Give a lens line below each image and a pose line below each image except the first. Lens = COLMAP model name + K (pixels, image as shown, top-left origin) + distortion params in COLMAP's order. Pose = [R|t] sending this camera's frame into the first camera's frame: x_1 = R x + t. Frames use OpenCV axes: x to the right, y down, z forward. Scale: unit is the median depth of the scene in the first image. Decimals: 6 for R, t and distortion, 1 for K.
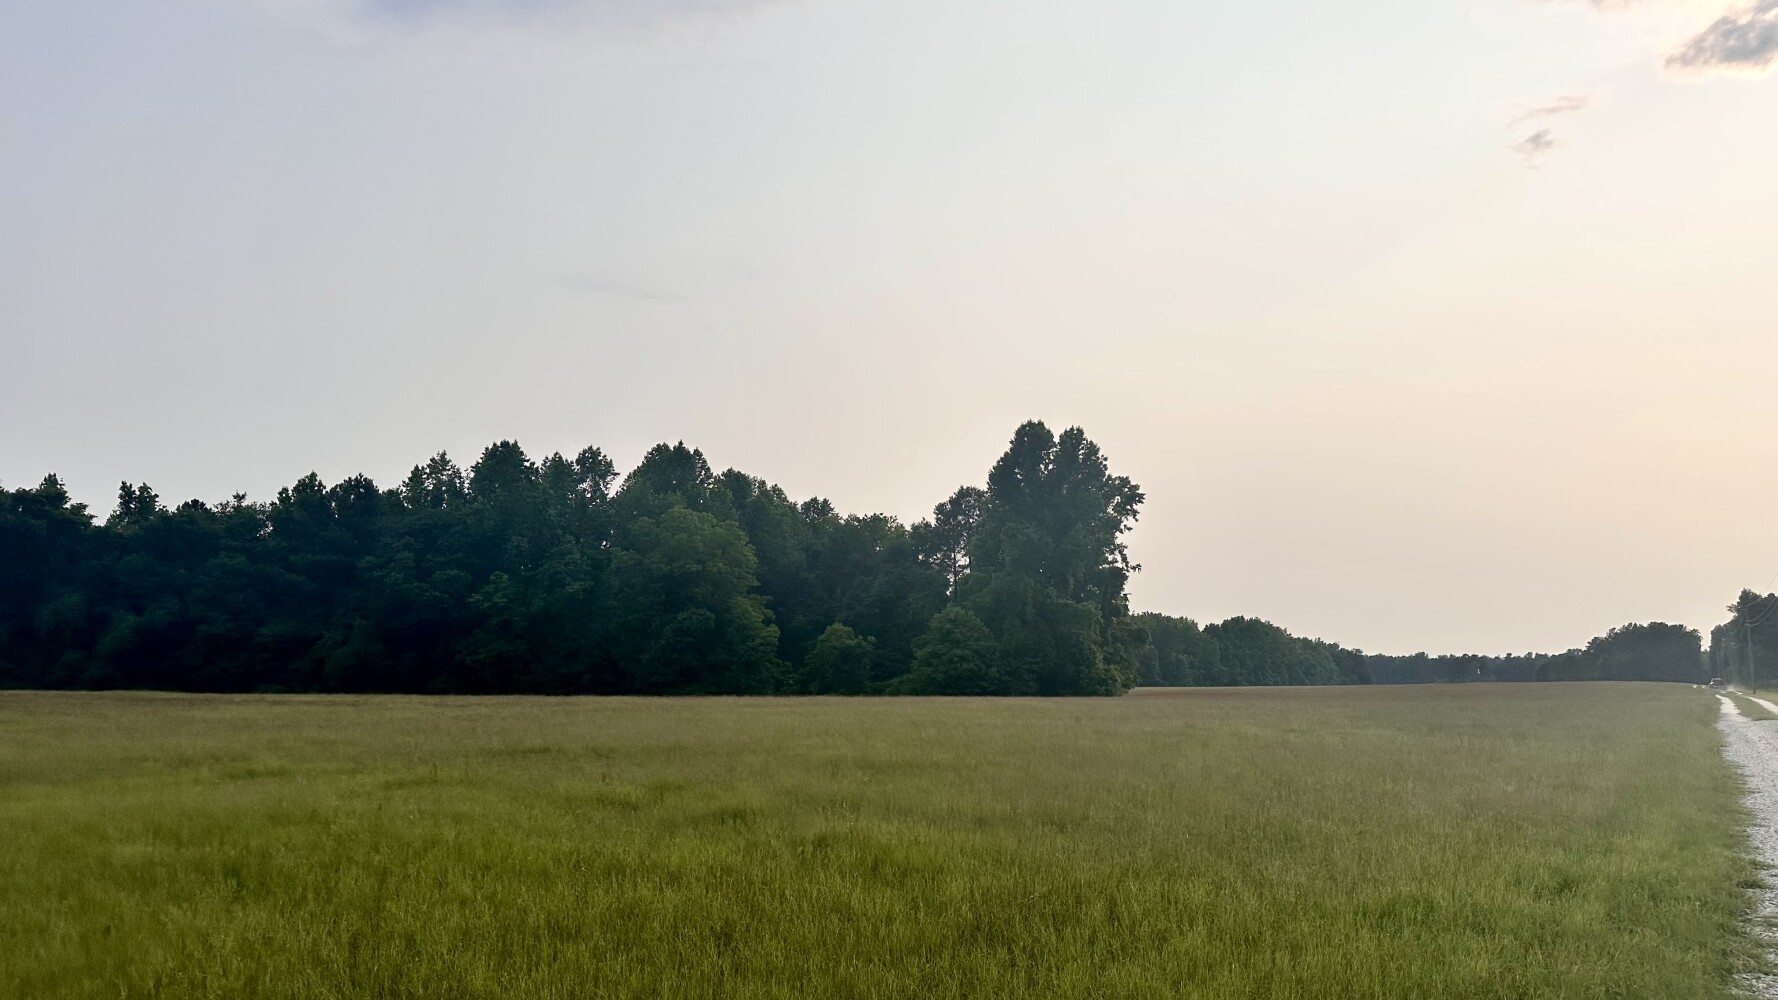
lens RADIAL K [[1247.1, 0, 907.0], [0, 1247.1, 486.6], [0, 0, 1]] dist [0.036615, -0.020102]
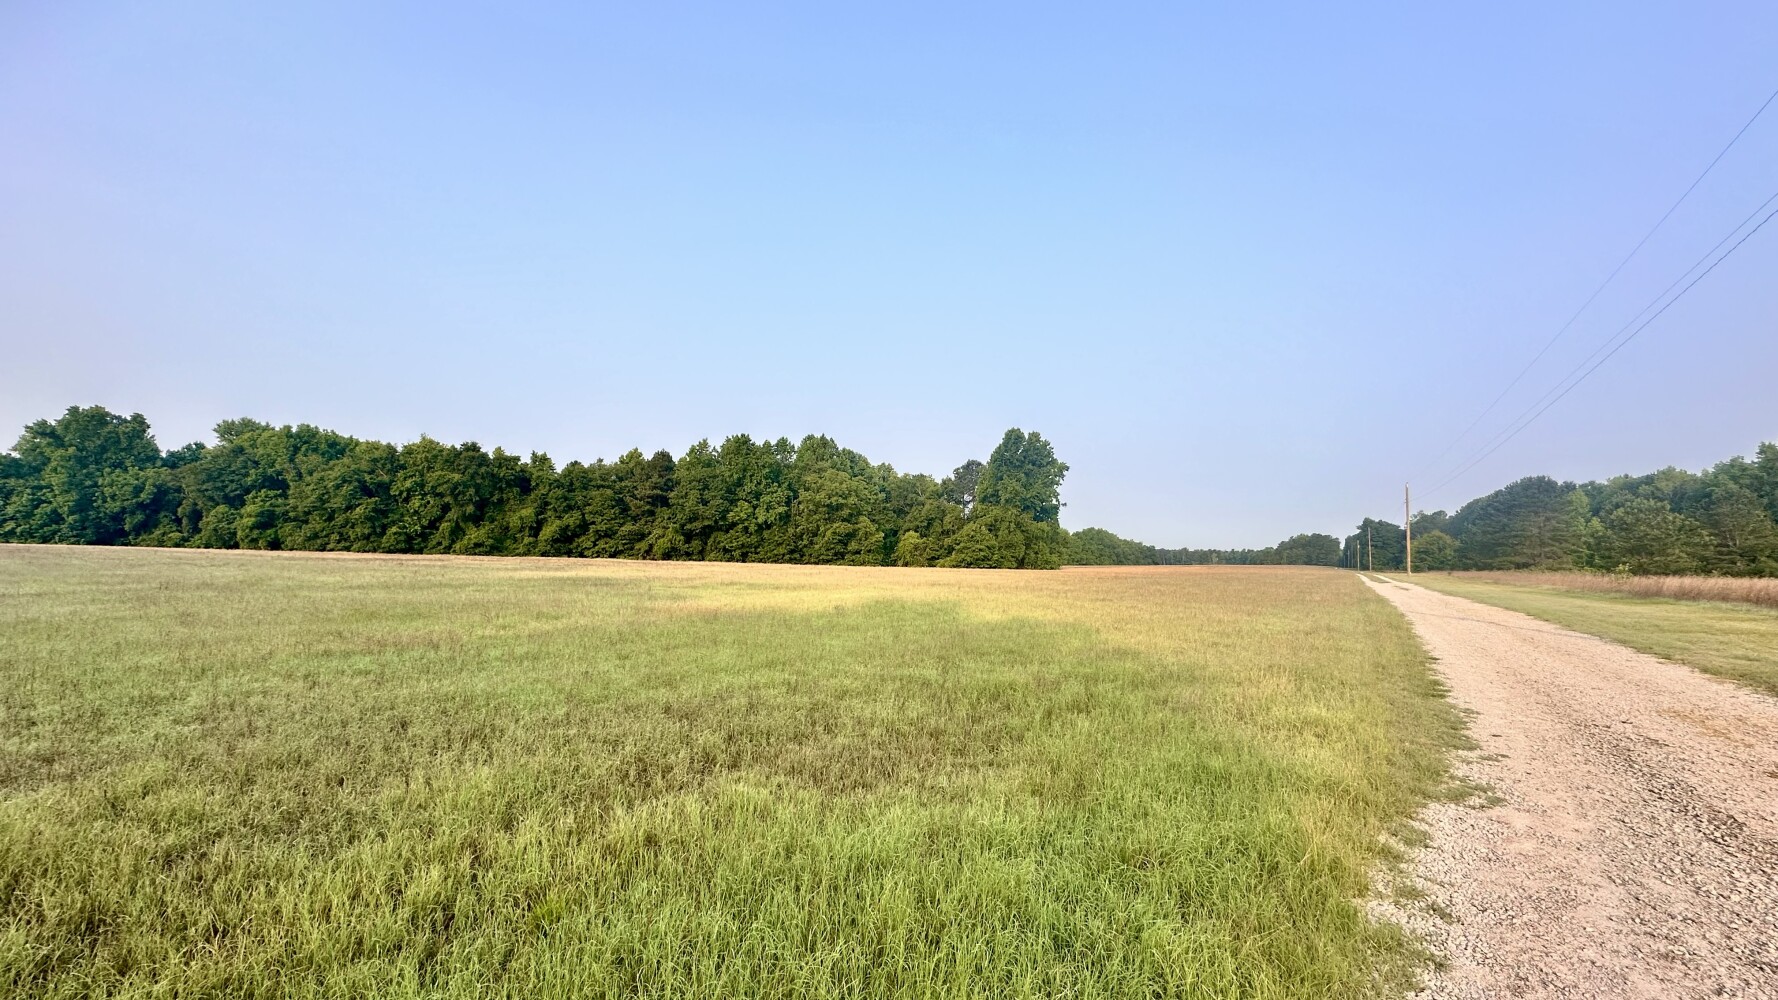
lens RADIAL K [[708.5, 0, 903.2], [0, 708.5, 504.3], [0, 0, 1]] dist [0.000503, -0.000317]
pose [[0.999831, 0.016793, 0.007461, -0.072404], [-0.017313, 0.996945, 0.076167, -0.014895], [-0.006159, -0.076283, 0.997067, -0.095191]]
